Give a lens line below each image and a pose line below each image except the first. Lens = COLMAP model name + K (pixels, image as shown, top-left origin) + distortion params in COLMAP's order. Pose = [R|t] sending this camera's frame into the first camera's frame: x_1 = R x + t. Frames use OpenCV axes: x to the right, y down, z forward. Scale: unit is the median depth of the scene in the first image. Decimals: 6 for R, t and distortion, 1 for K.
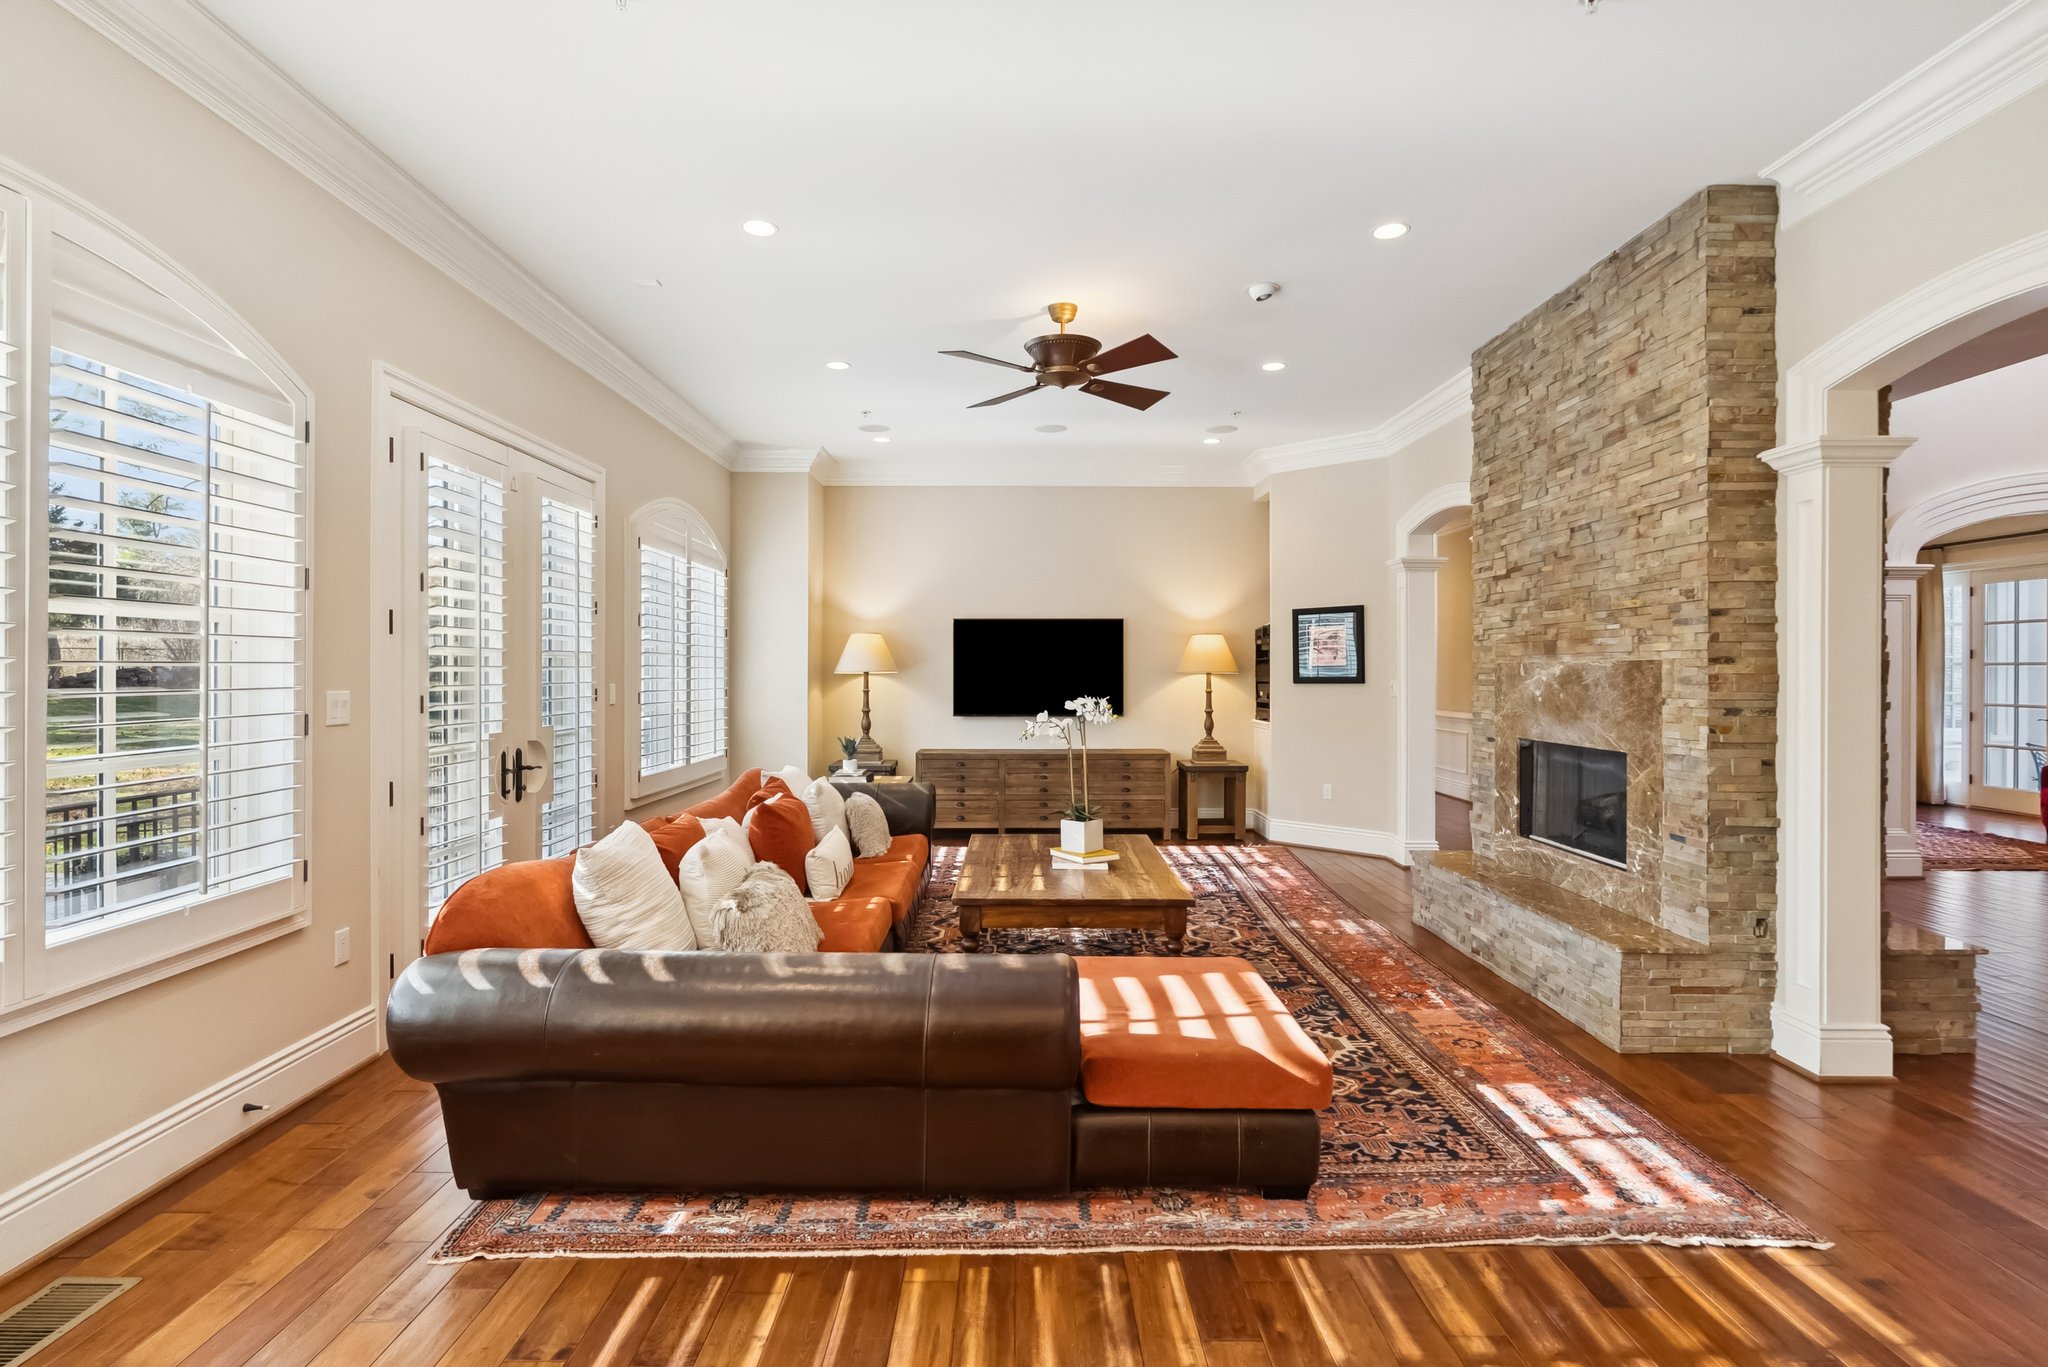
lens RADIAL K [[992.7, 0, 1027.5], [0, 992.7, 673.1], [0, 0, 1]] dist [-0.001382, -0.000010]
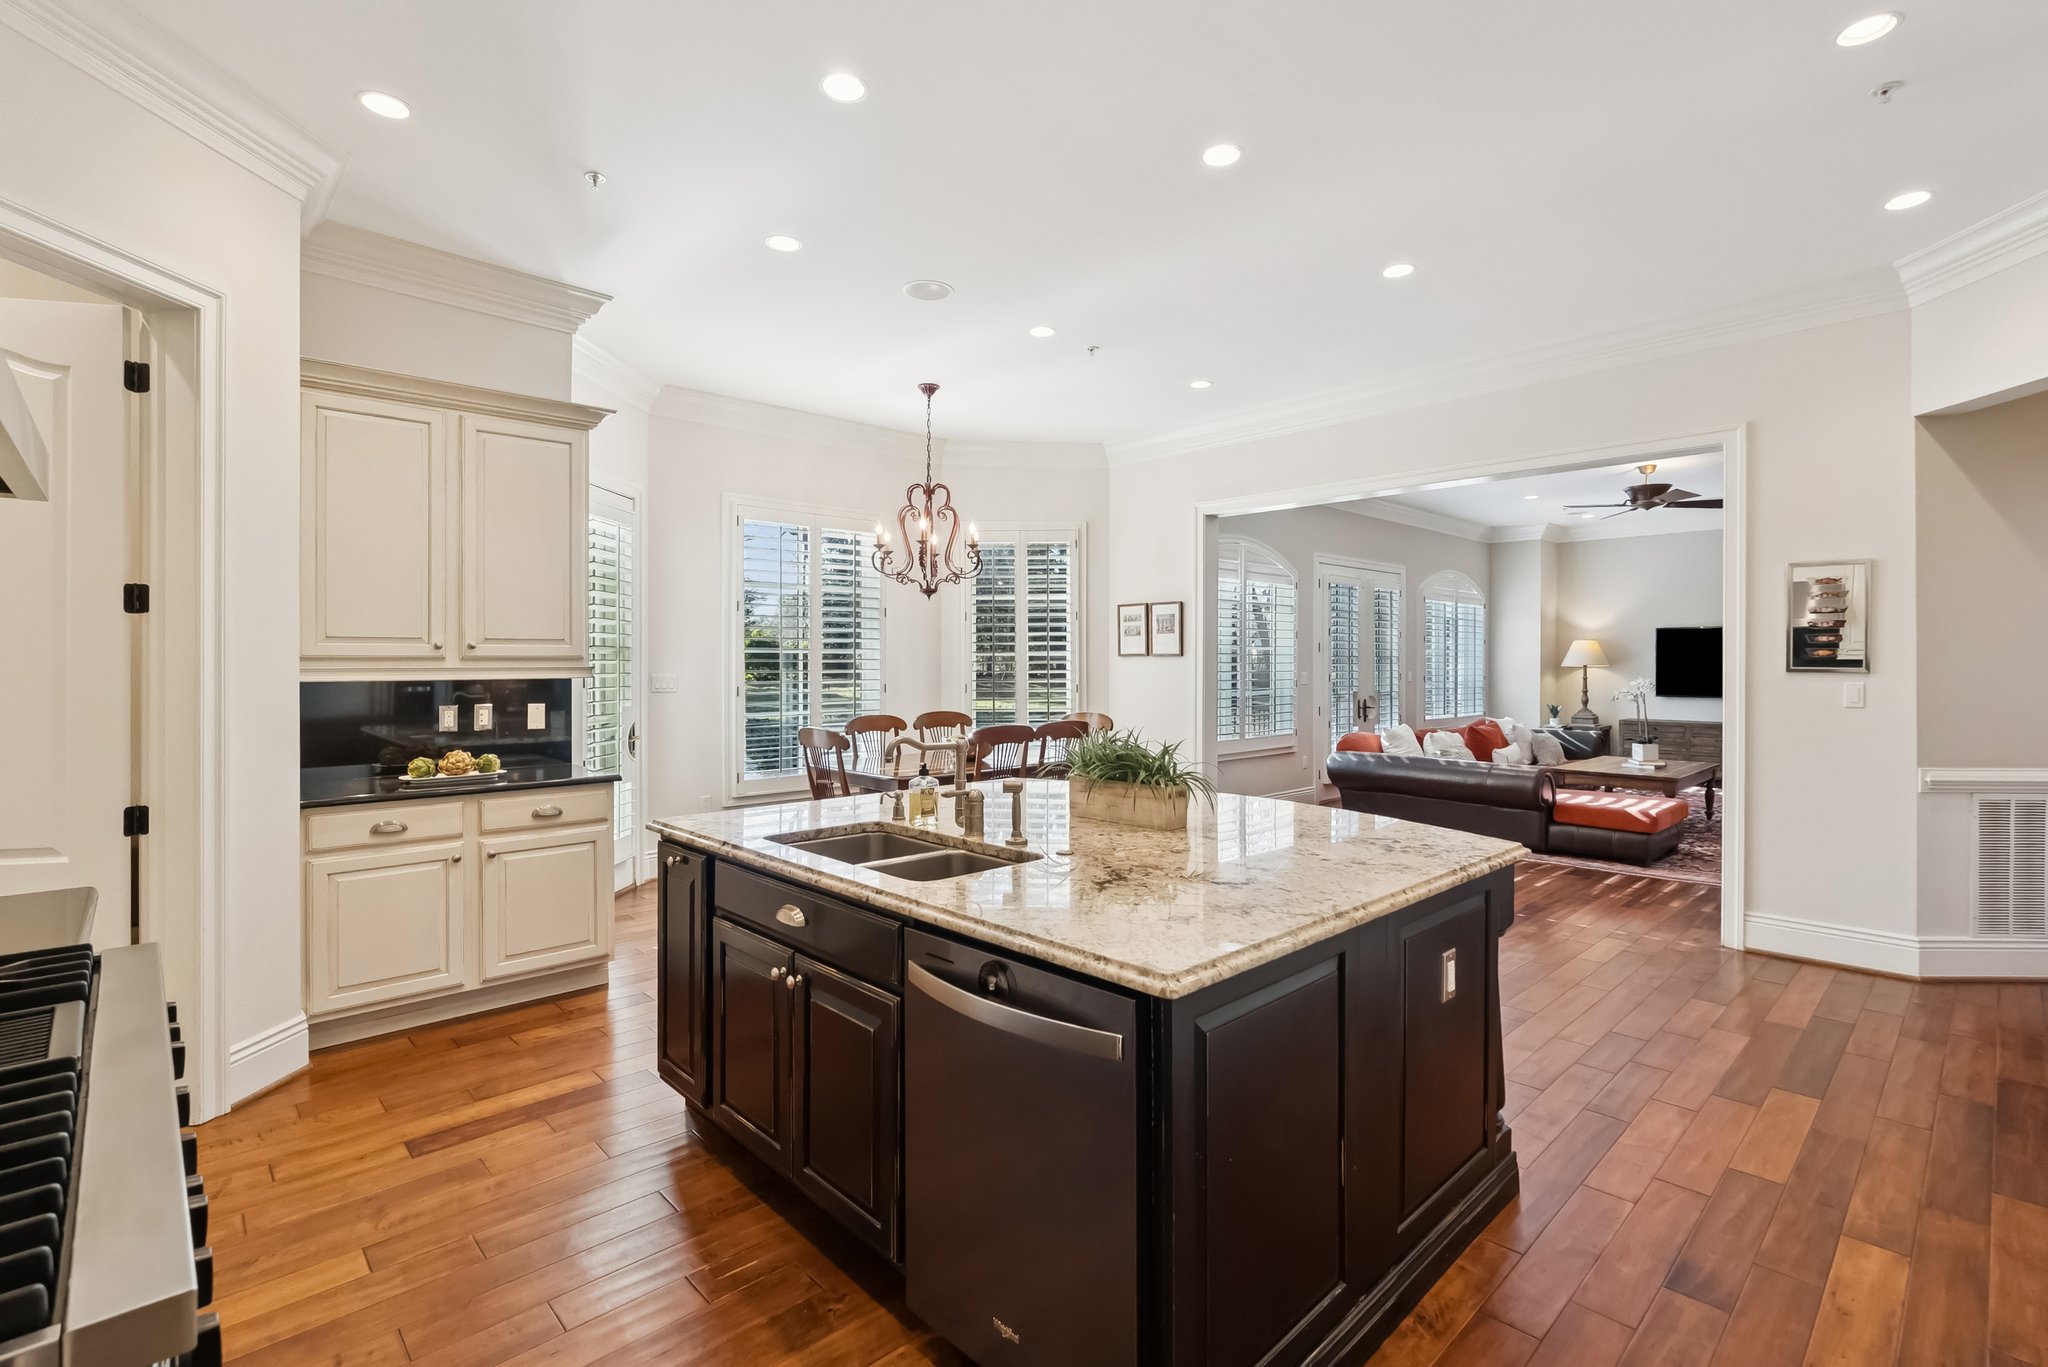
lens RADIAL K [[917.9, 0, 1033.0], [0, 917.9, 666.7], [0, 0, 1]] dist [0.001964, 0.001108]
pose [[0.676457, 0.002190, -0.736479, 0.503708], [0.000139, 0.999995, 0.003101, -0.005746], [0.736482, -0.002200, 0.676453, -0.950720]]
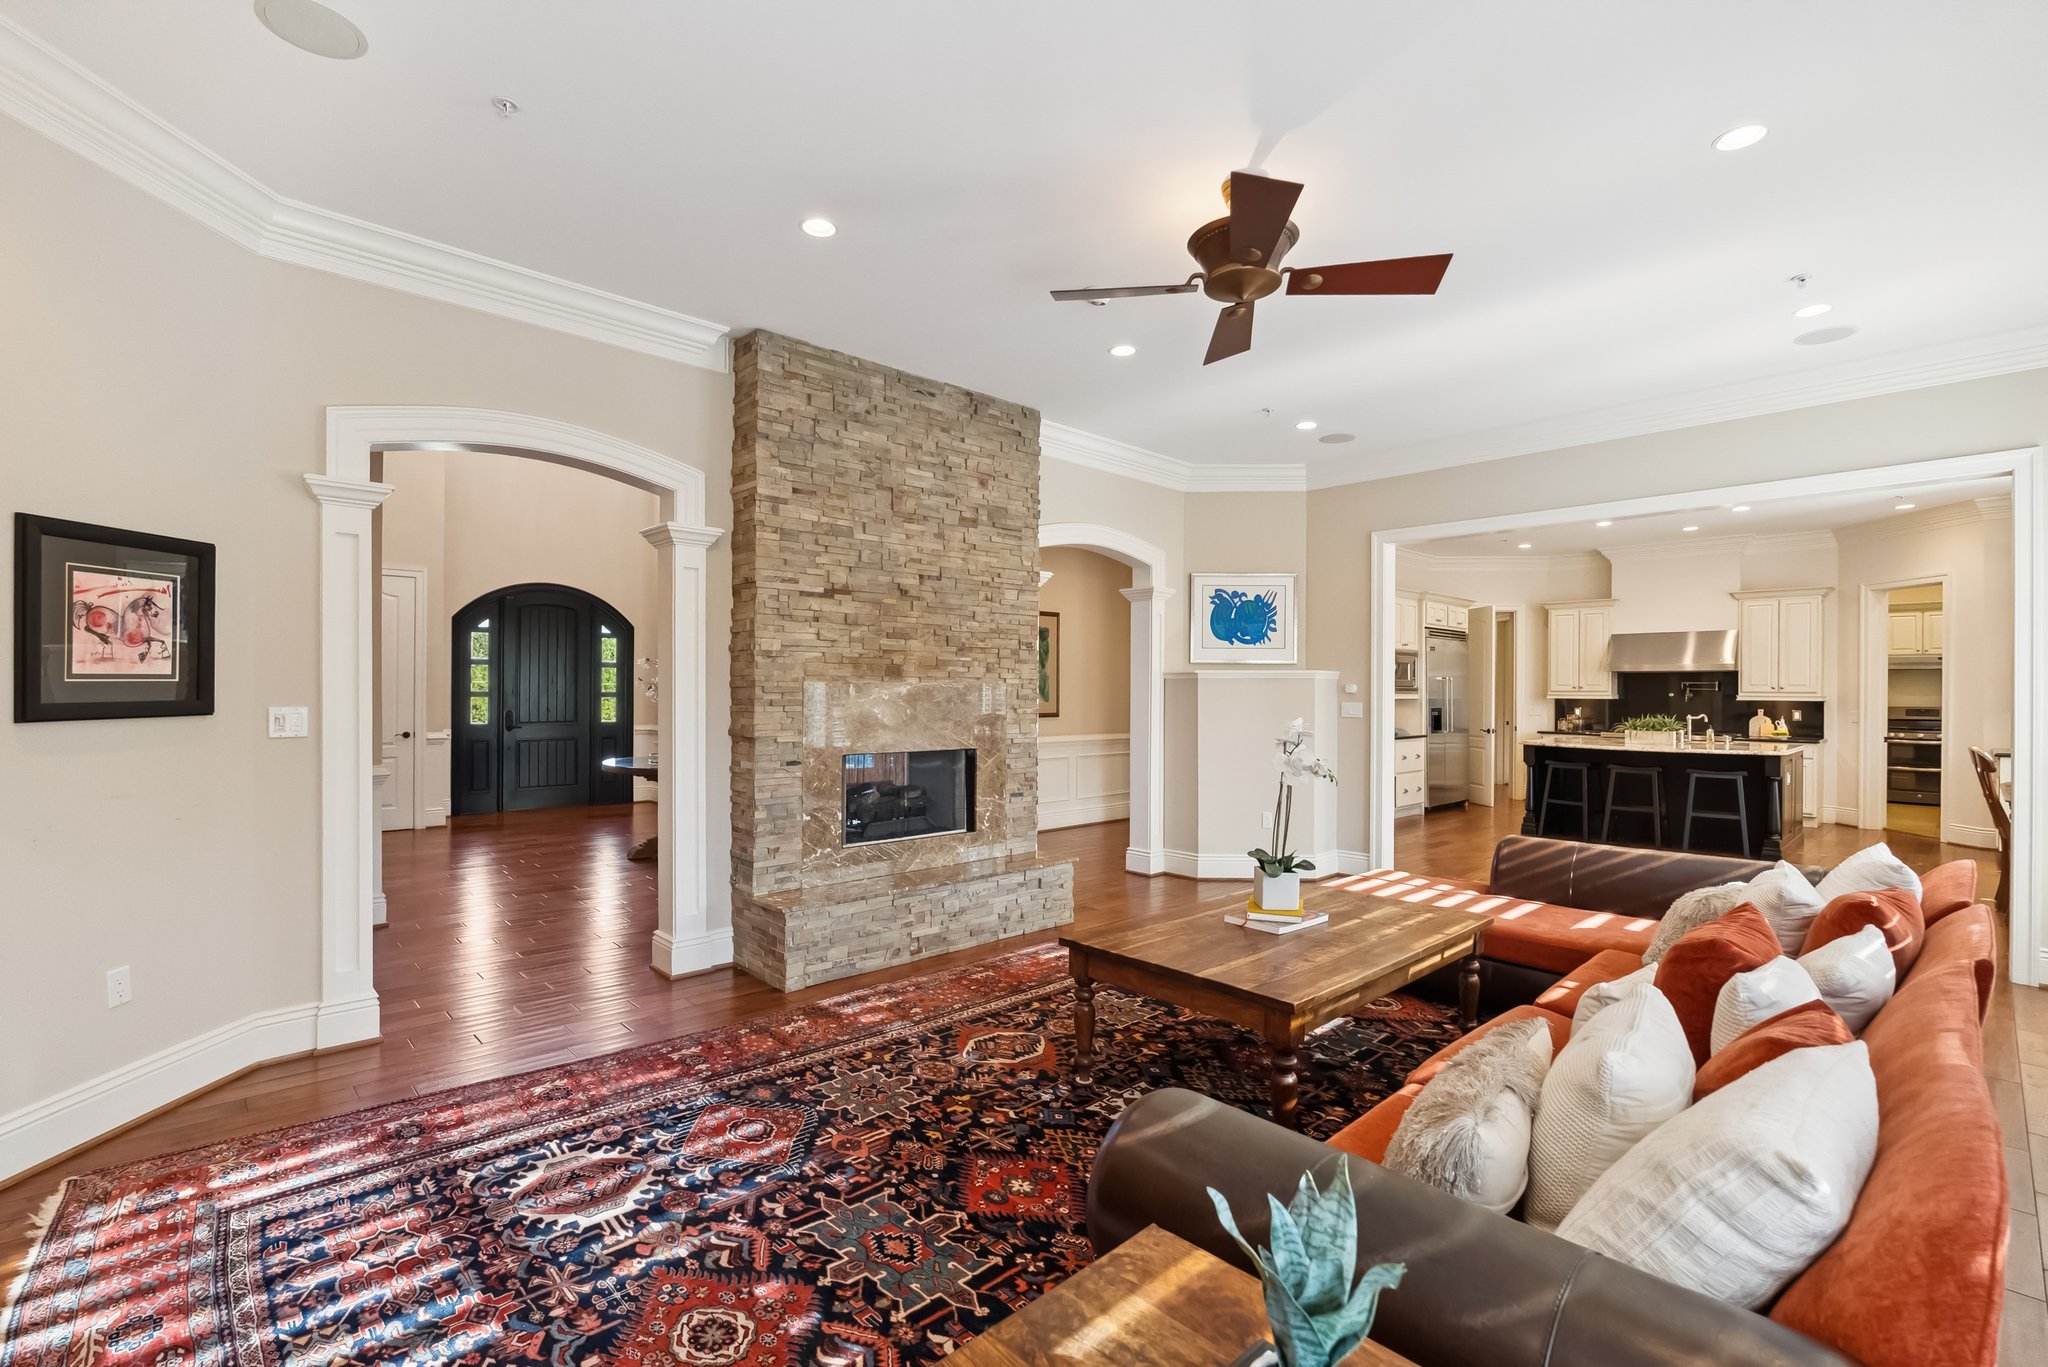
lens RADIAL K [[917.9, 0, 1013.7], [0, 917.9, 682.3], [0, 0, 1]] dist [0.001964, 0.001108]
pose [[-0.679198, 0.000035, 0.733955, -0.370604], [-0.004183, 0.999984, -0.003918, -0.009057], [-0.733944, -0.005731, -0.679186, 1.713399]]
